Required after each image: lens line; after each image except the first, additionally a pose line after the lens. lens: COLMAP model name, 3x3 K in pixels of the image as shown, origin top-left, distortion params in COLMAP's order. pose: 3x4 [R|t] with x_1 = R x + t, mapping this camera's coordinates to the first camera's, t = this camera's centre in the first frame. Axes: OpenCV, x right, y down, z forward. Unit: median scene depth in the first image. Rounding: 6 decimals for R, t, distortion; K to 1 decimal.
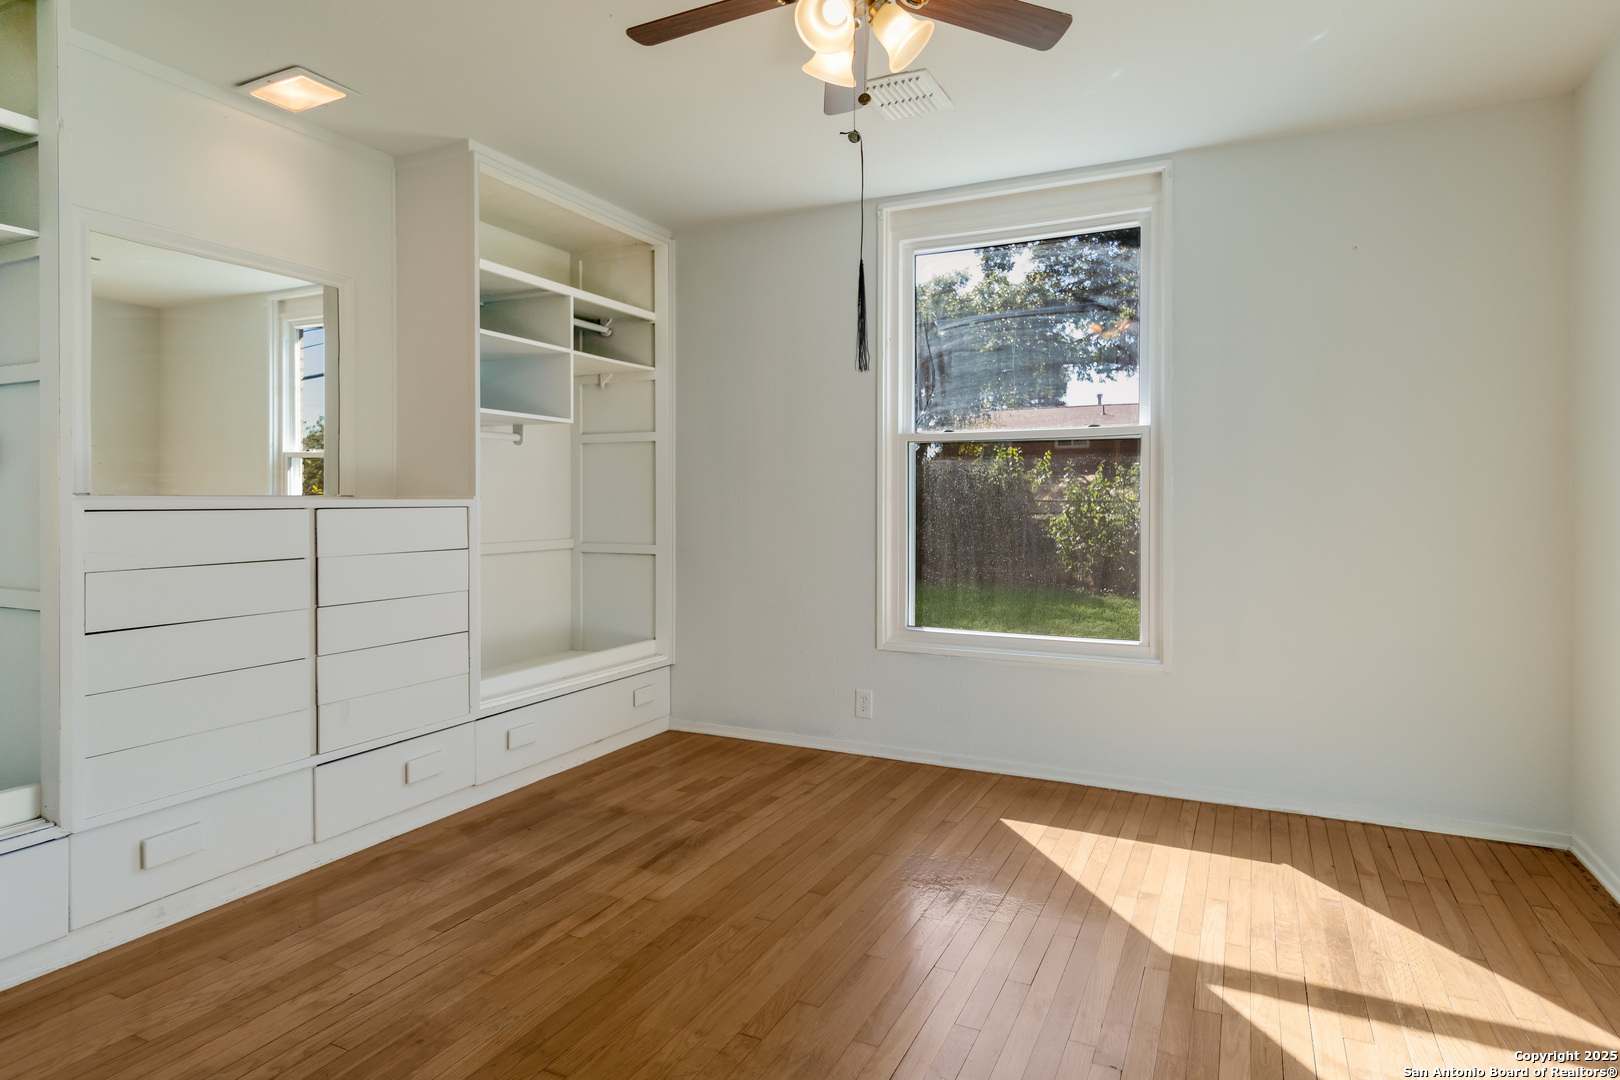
lens RADIAL K [[858.5, 0, 867.6], [0, 858.5, 519.1], [0, 0, 1]] dist [0.010170, -0.000284]
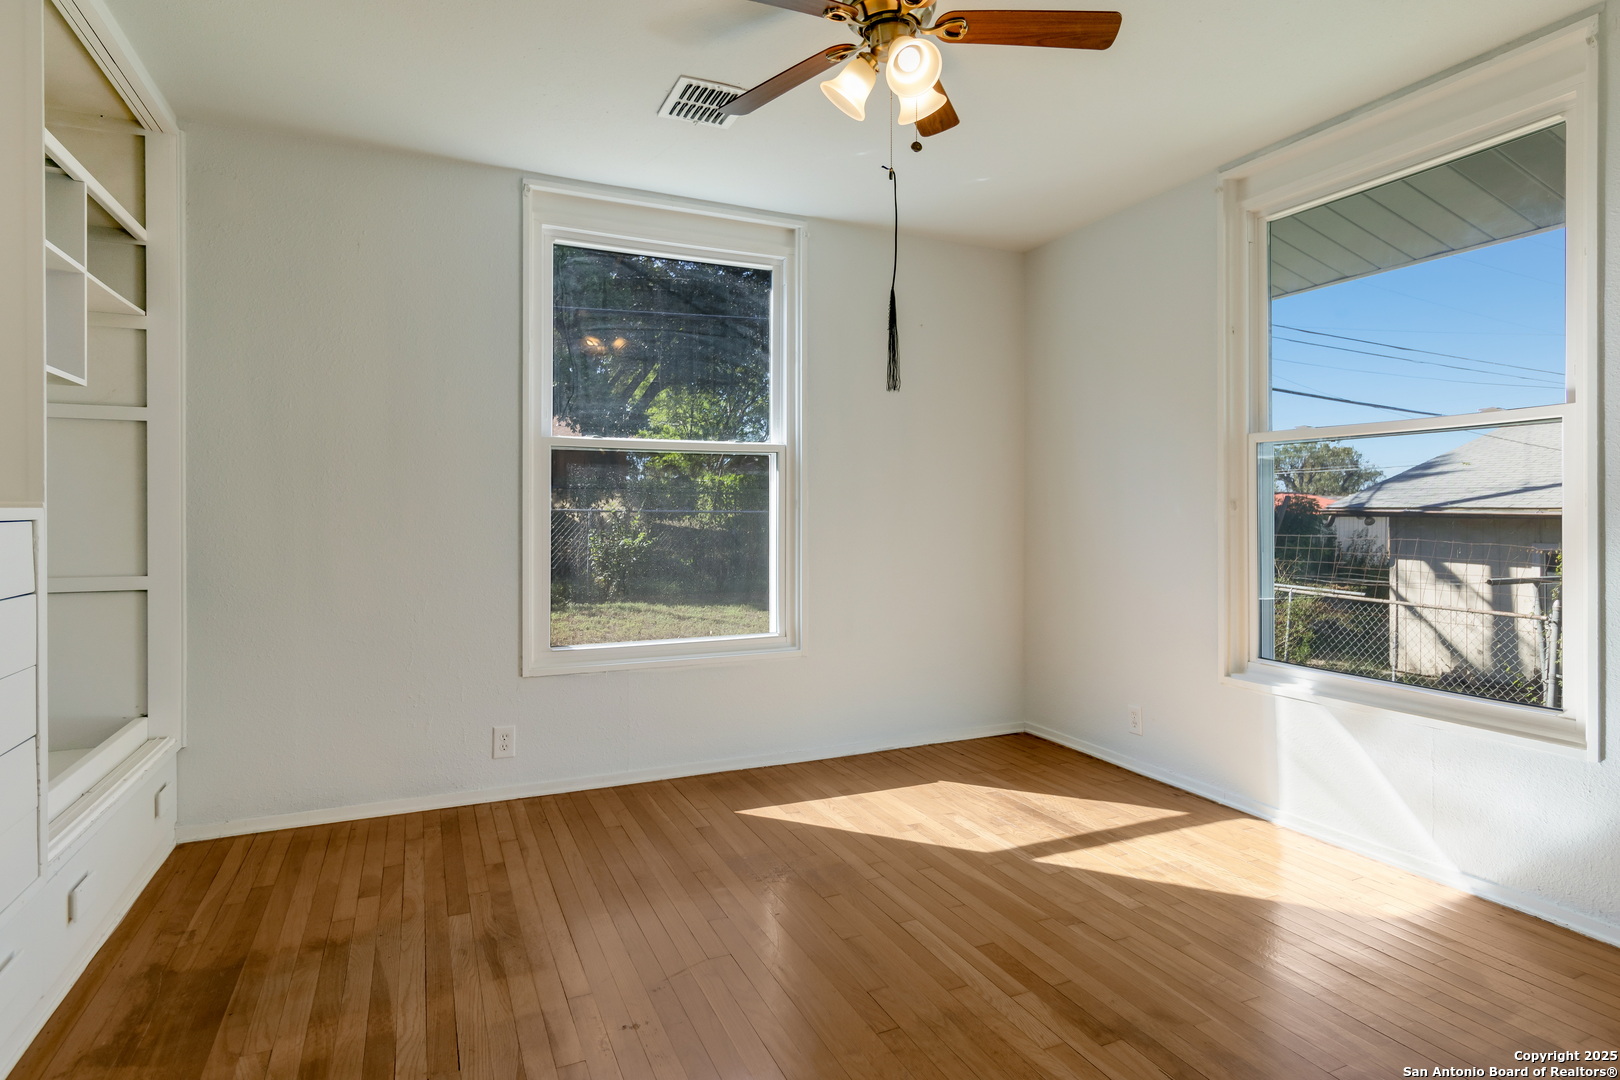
lens RADIAL K [[855.1, 0, 810.0], [0, 855.1, 540.0], [0, 0, 1]] dist [-0.000201, -0.000703]
pose [[0.658405, -0.023845, 0.752286, -0.566100], [0.014141, 0.999714, 0.019311, -0.004974], [-0.752531, -0.002077, 0.658553, 0.237066]]
